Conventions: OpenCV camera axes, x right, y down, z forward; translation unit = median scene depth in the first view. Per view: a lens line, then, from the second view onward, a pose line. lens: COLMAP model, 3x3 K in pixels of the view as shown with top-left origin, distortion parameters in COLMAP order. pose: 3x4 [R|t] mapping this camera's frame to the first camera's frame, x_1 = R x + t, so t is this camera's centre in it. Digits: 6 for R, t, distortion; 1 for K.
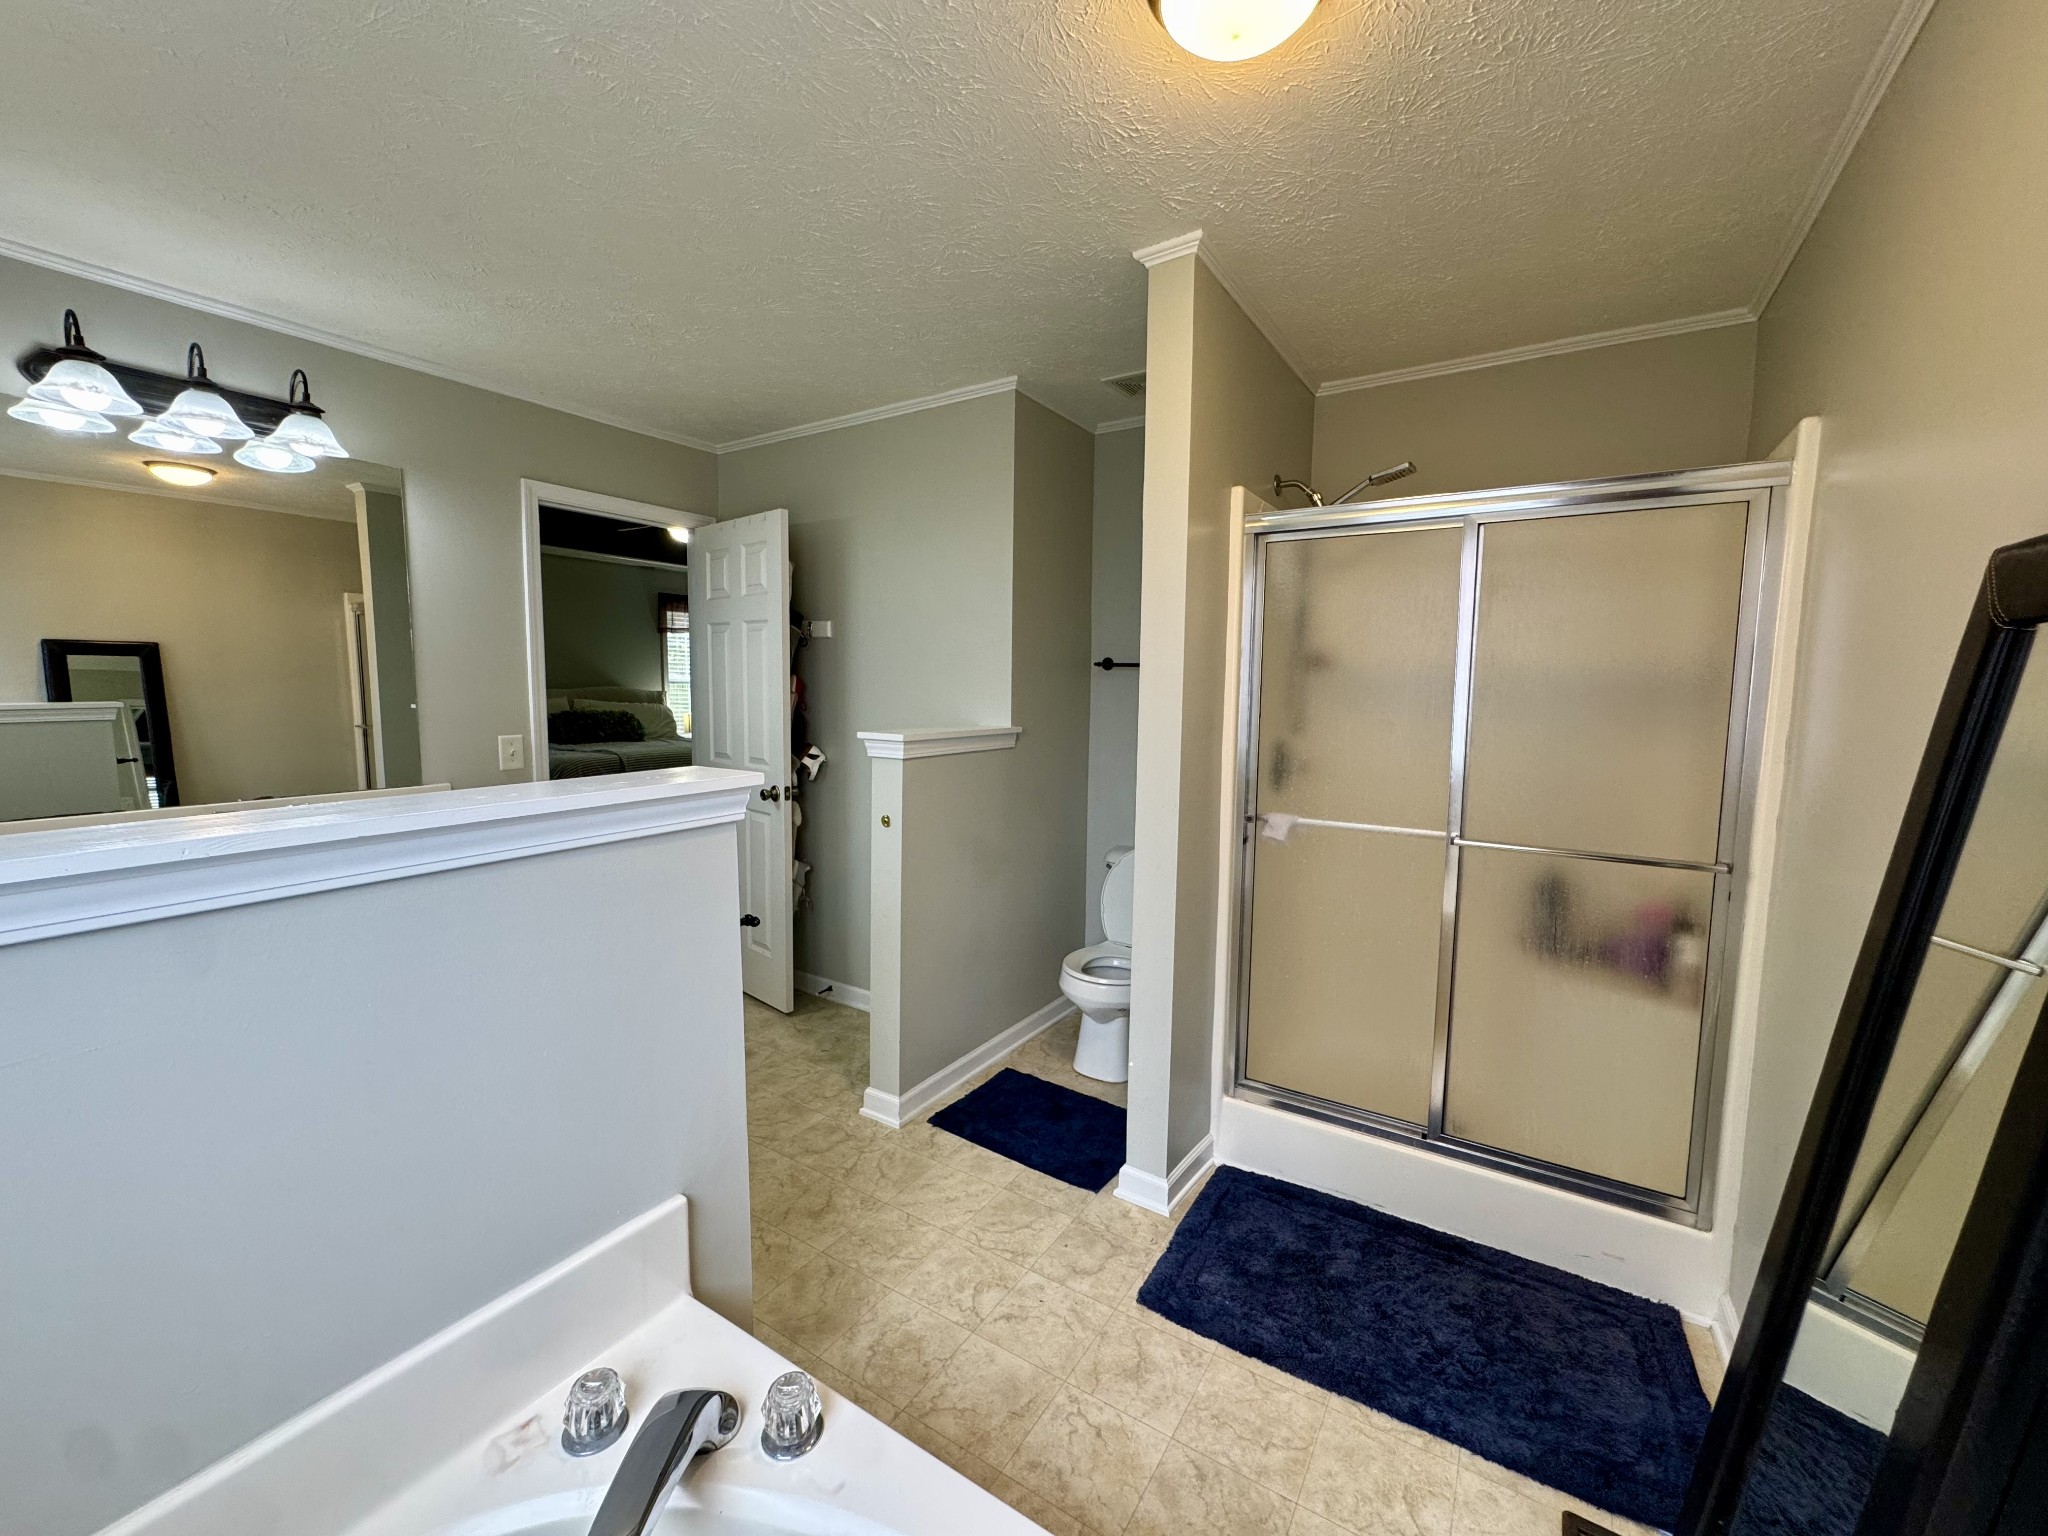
lens RADIAL K [[821.3, 0, 1024.6], [0, 821.3, 763.5], [0, 0, 1]] dist [0.000058, -0.000231]
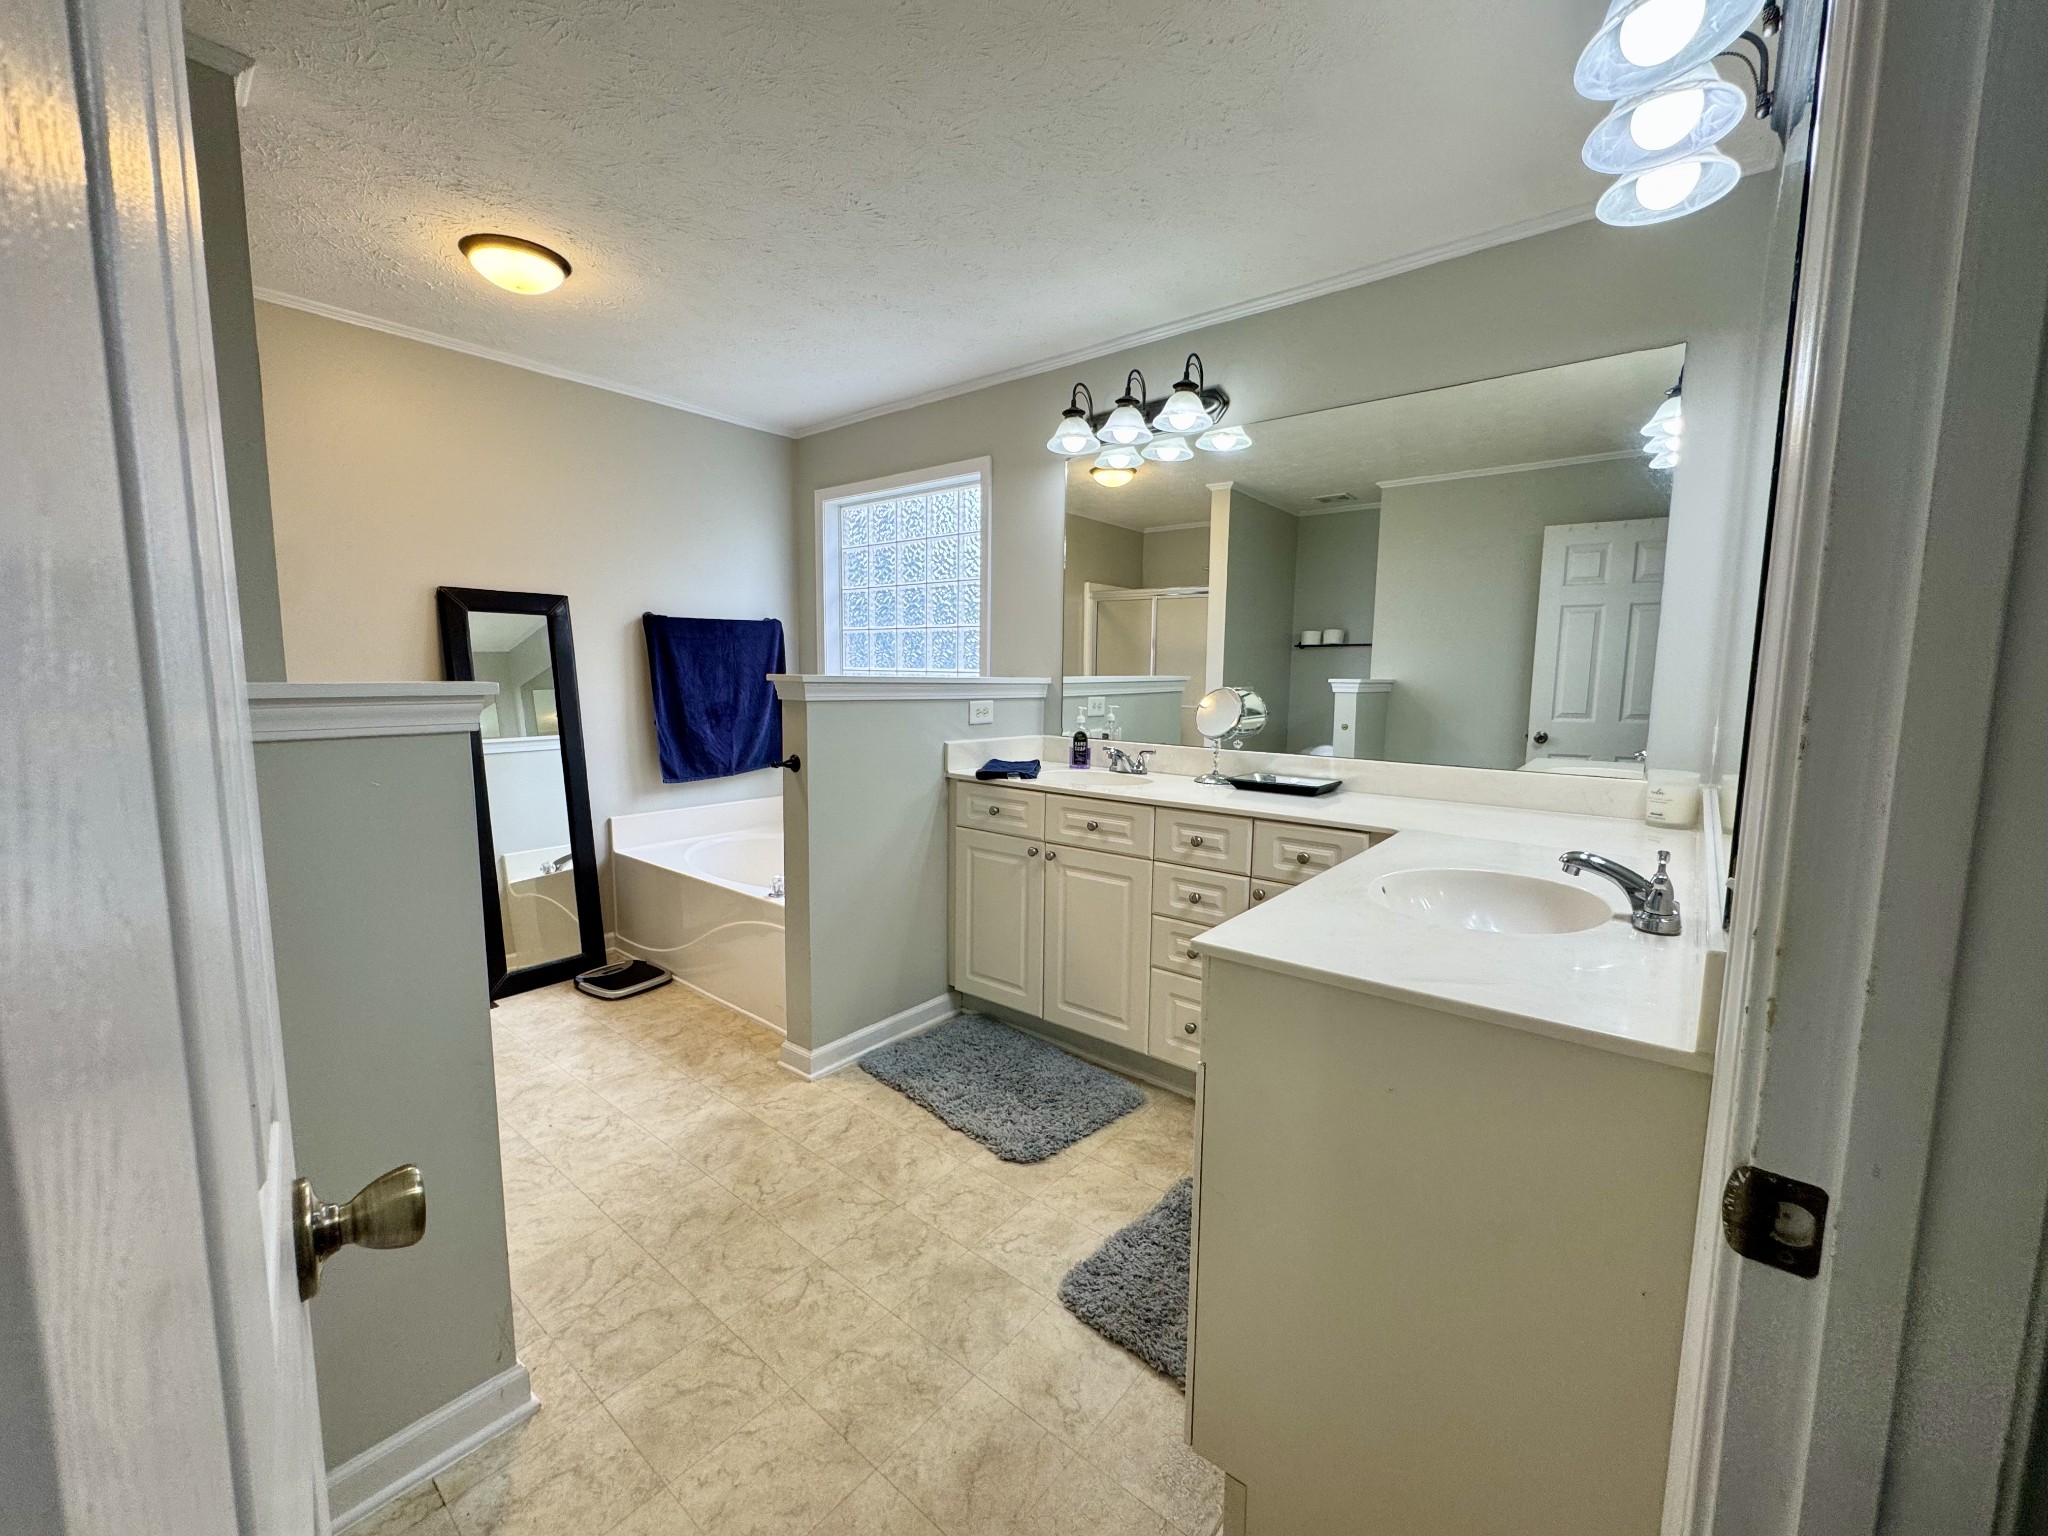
lens RADIAL K [[821.3, 0, 1024.6], [0, 821.3, 763.5], [0, 0, 1]] dist [0.000058, -0.000231]
pose [[-0.993438, -0.035859, 0.108603, -0.693943], [-0.011863, 0.976763, 0.213993, -0.121615], [-0.113753, 0.211300, -0.970779, 1.744057]]
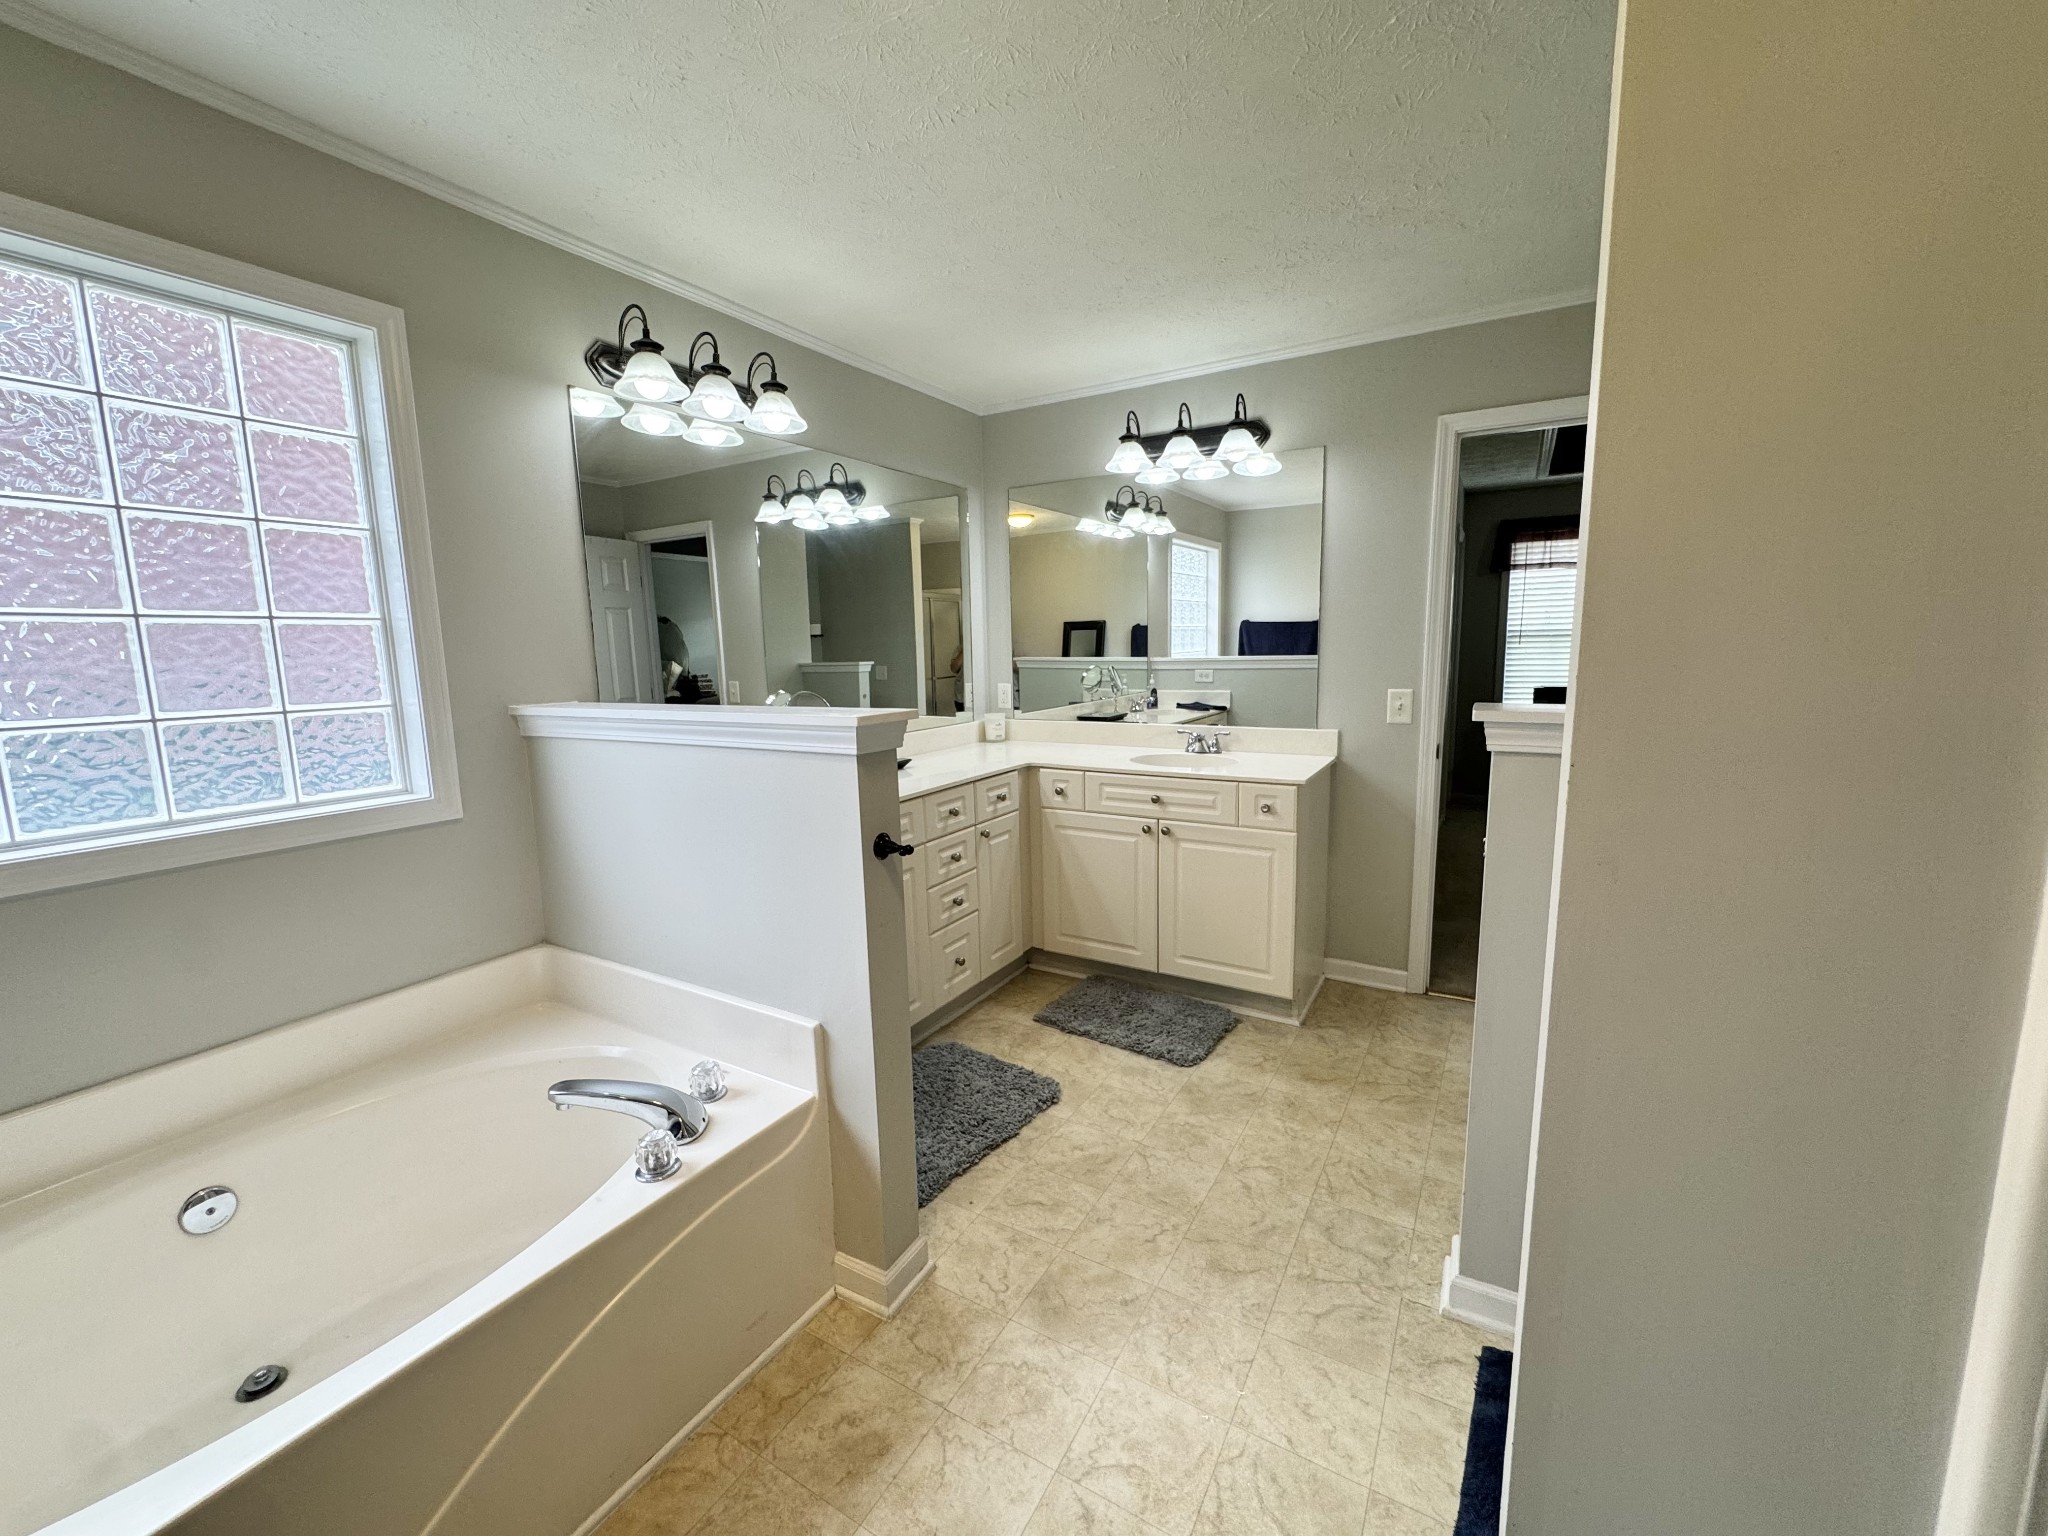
lens RADIAL K [[821.3, 0, 1024.6], [0, 821.3, 763.5], [0, 0, 1]] dist [0.000058, -0.000231]
pose [[0.035952, 0.134437, -0.990270, 0.512266], [-0.081295, 0.988020, 0.131180, -0.056039], [0.996041, 0.075788, 0.046450, 0.736825]]
